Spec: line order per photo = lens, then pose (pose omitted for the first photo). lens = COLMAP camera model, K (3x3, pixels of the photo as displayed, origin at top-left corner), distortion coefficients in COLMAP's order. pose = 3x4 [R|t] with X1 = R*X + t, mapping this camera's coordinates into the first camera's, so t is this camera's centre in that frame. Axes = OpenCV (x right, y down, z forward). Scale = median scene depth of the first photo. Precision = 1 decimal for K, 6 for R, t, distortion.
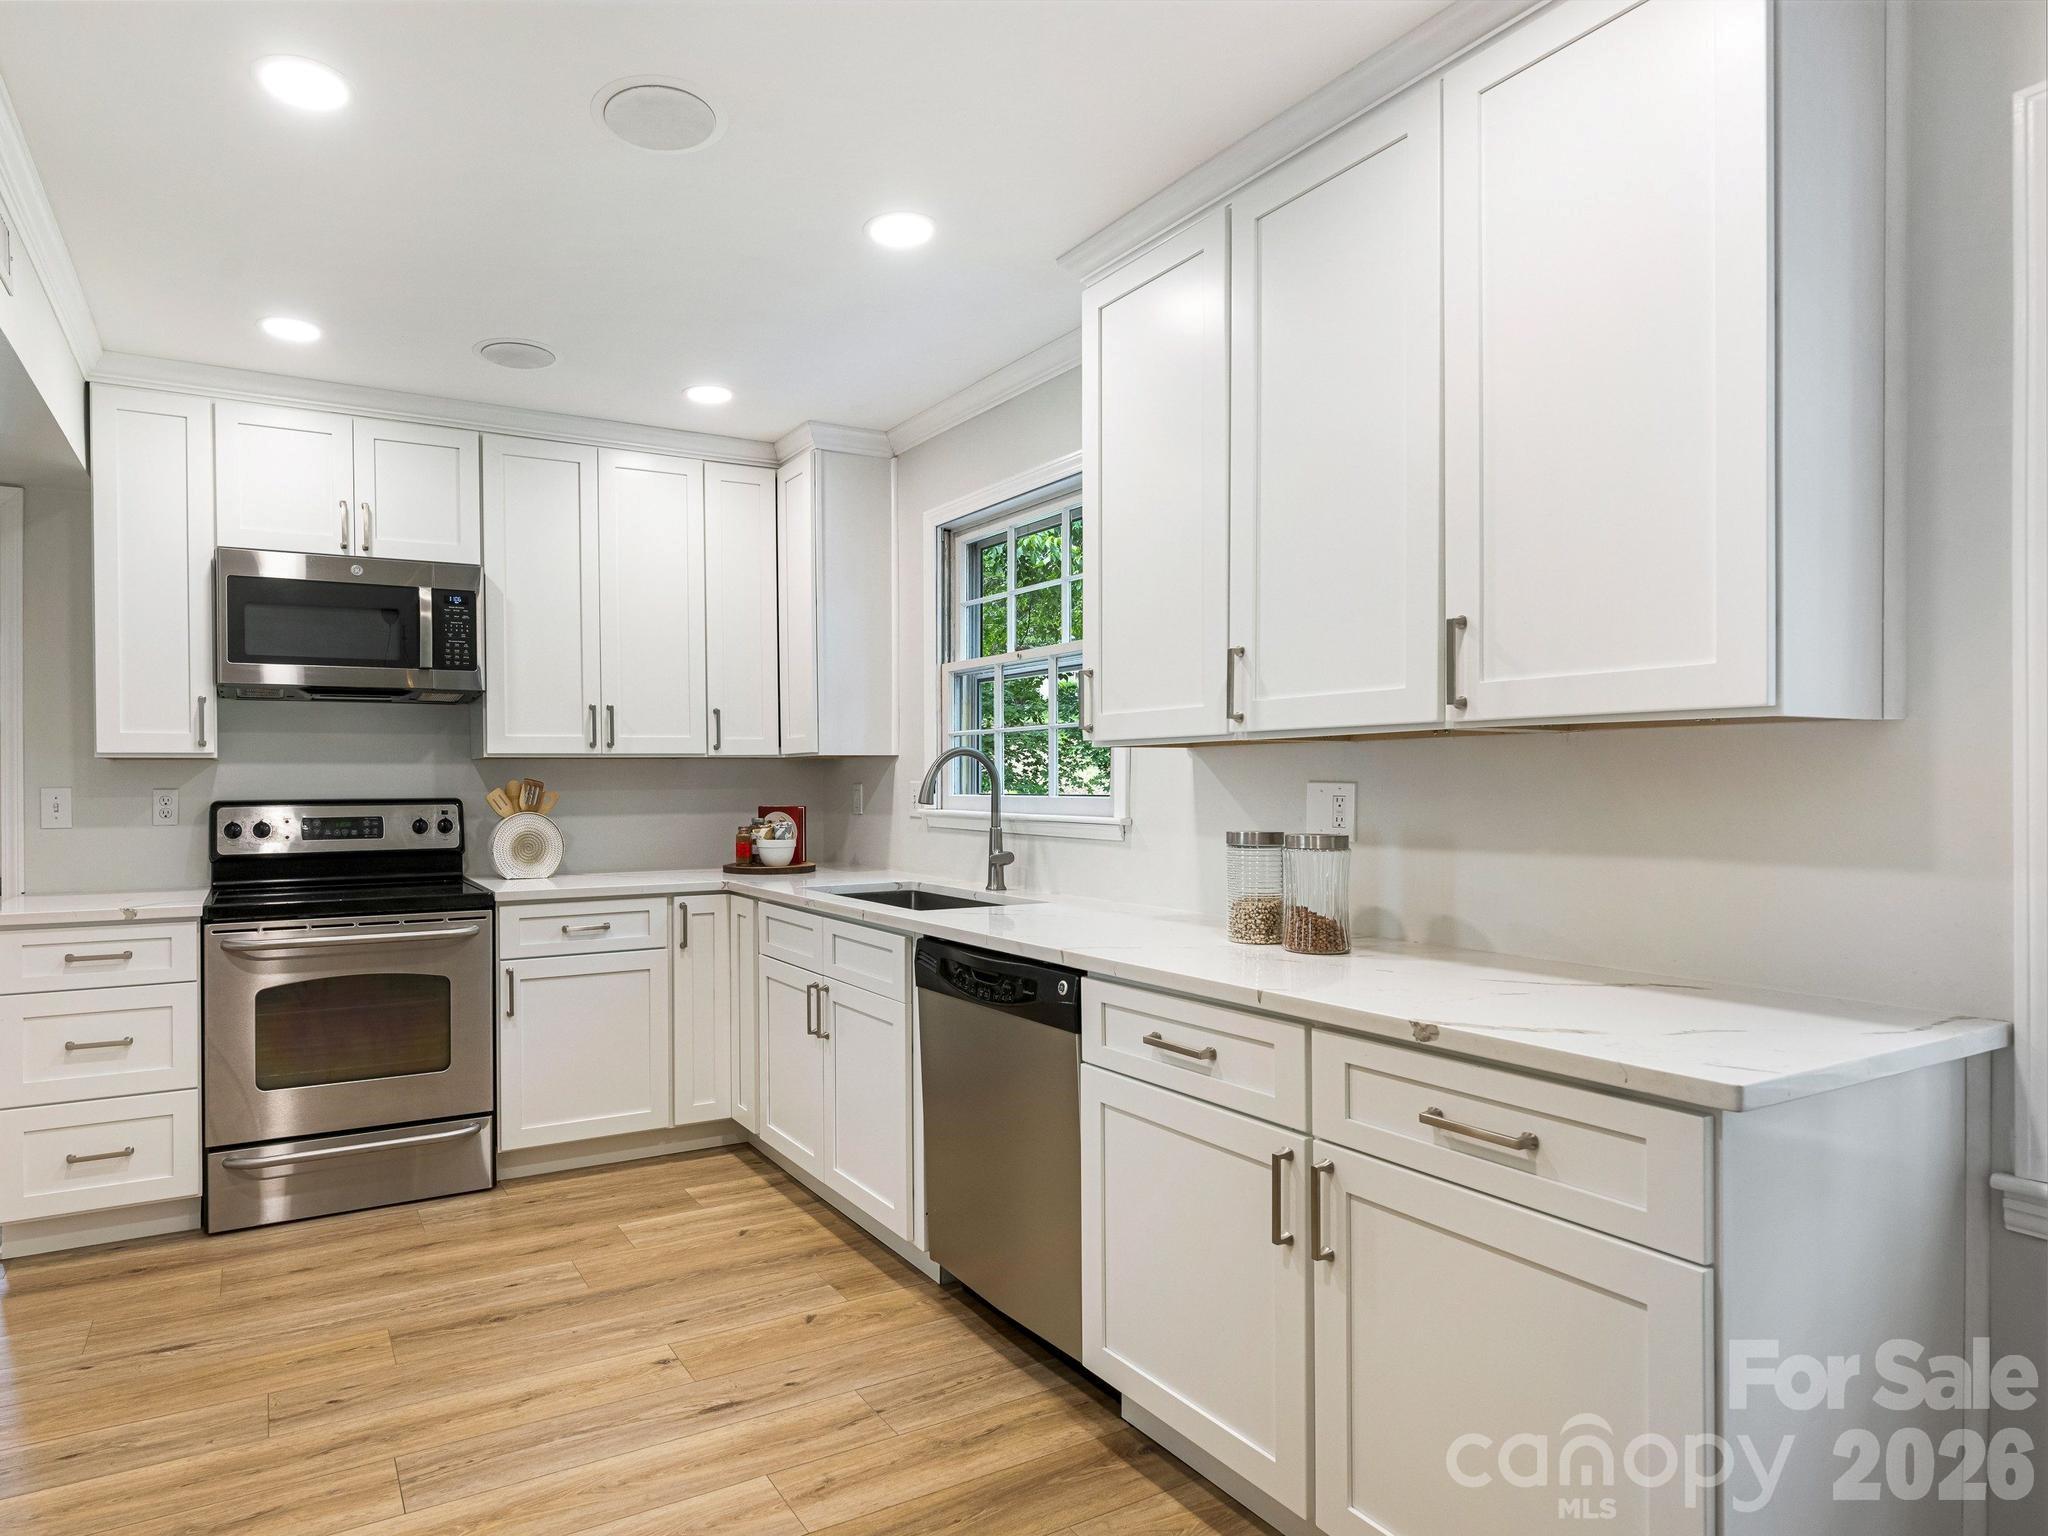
lens RADIAL K [[1384.9, 0, 1016.0], [0, 1384.9, 797.3], [0, 0, 1]] dist [-0.008925, 0.001548]
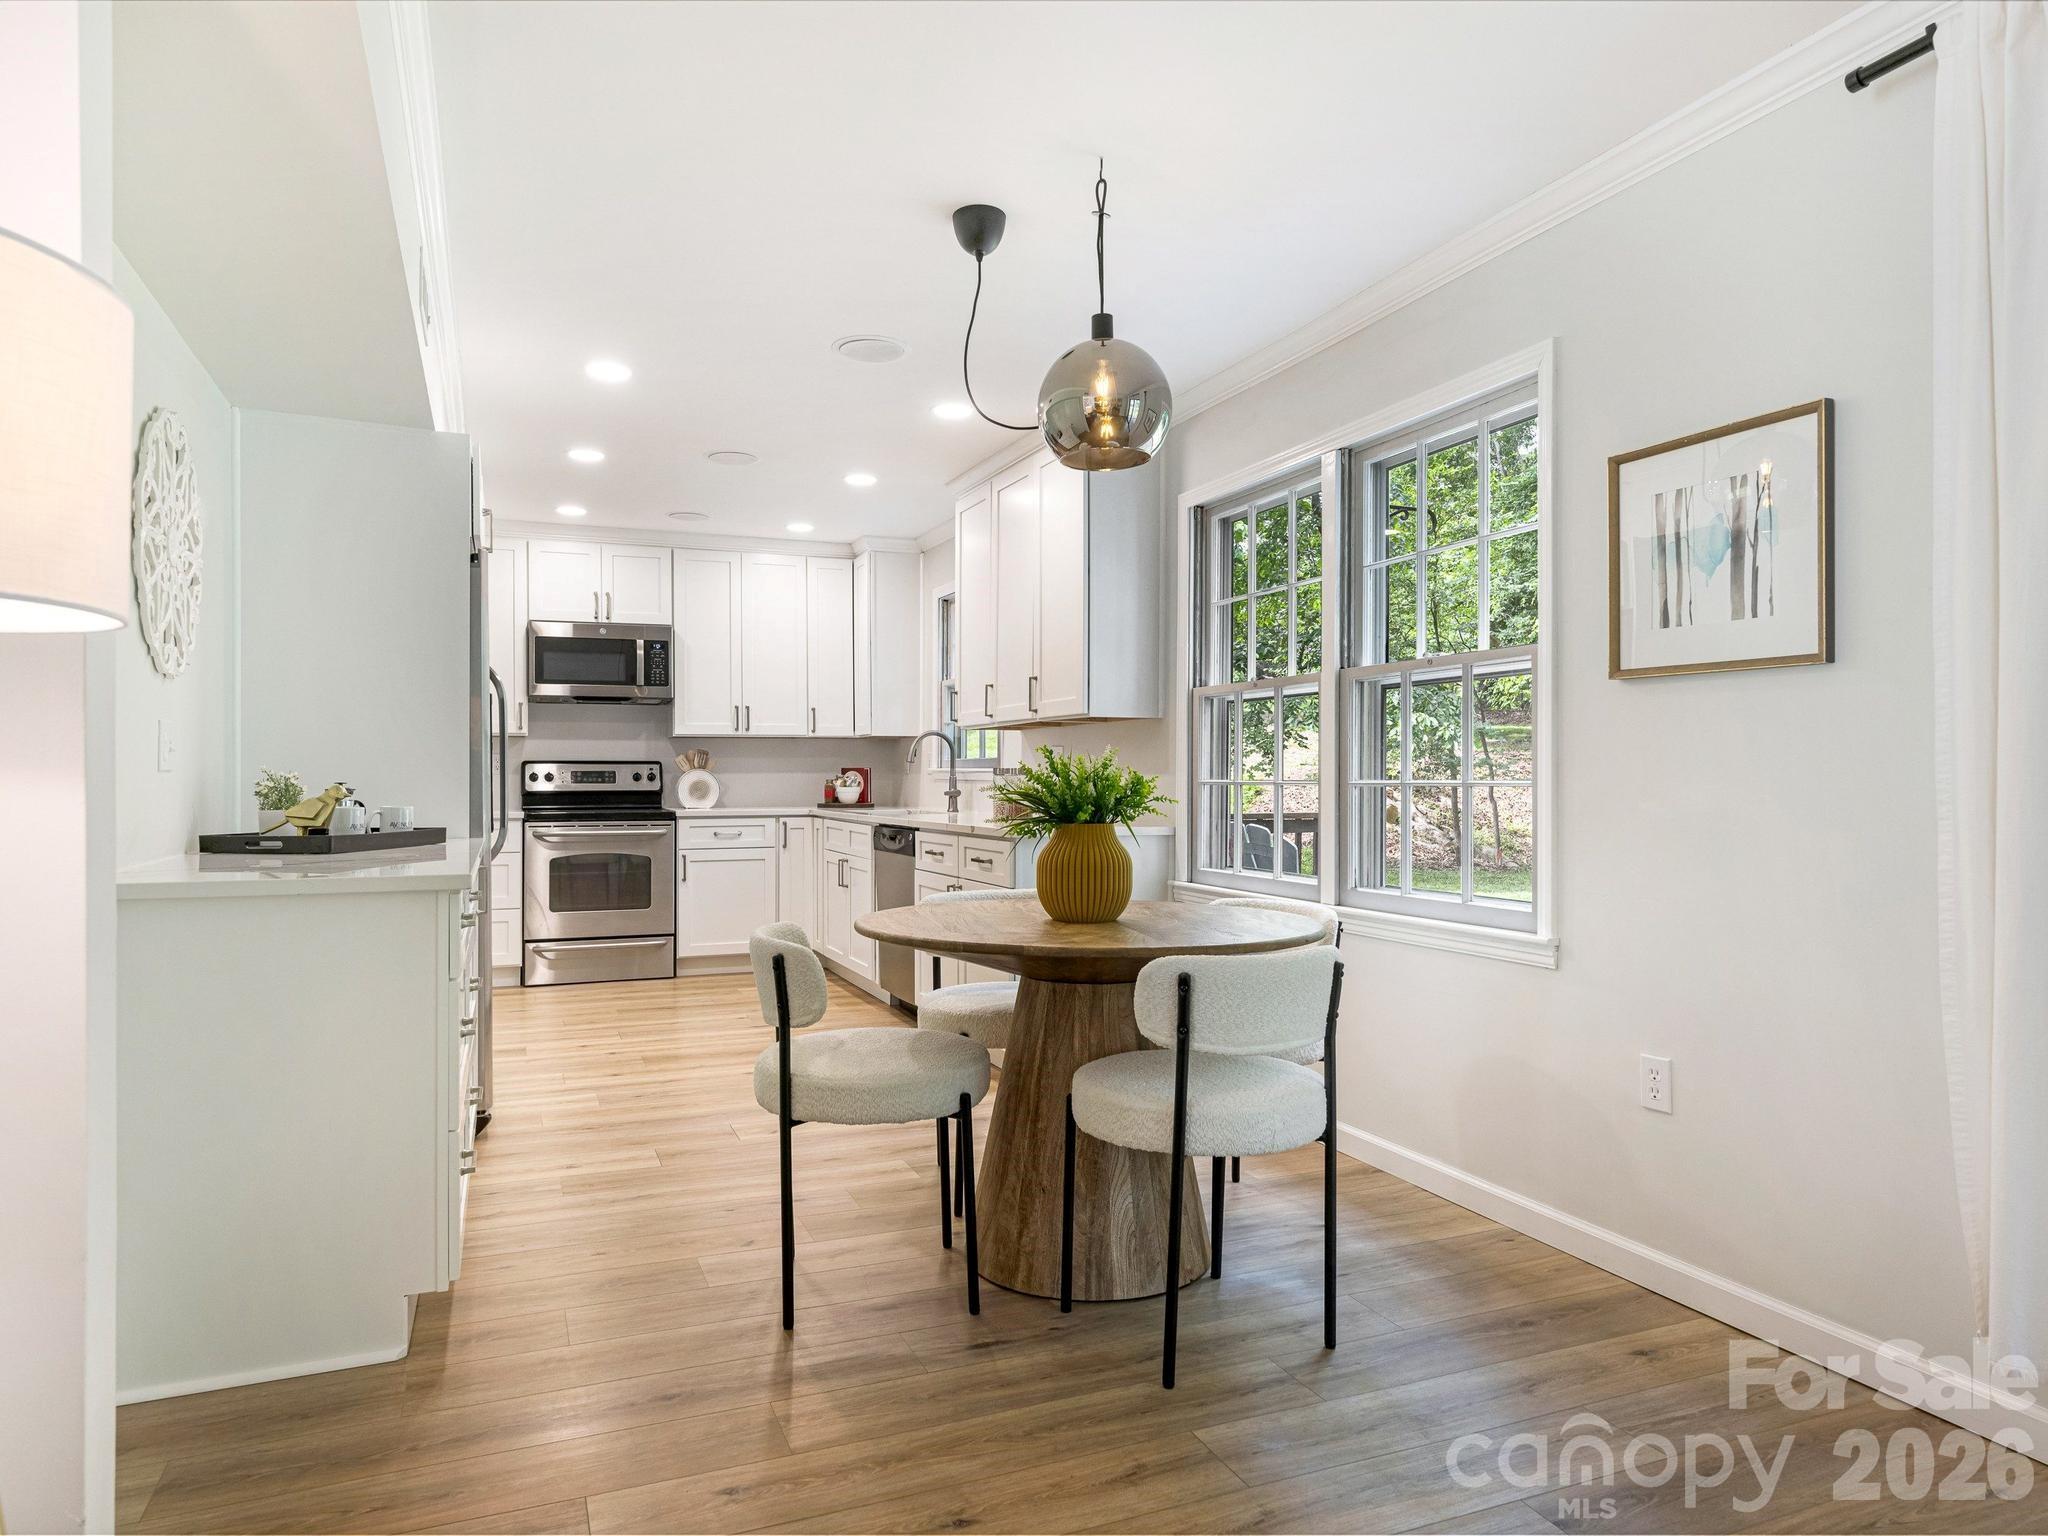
lens RADIAL K [[1254.6, 0, 1065.8], [0, 1254.6, 767.0], [0, 0, 1]] dist [0.000130, -0.000149]
pose [[0.996304, 0.003873, -0.085809, 0.239638], [-0.004849, 0.999926, -0.011172, 0.024578], [0.085760, 0.011547, 0.996249, -0.520385]]
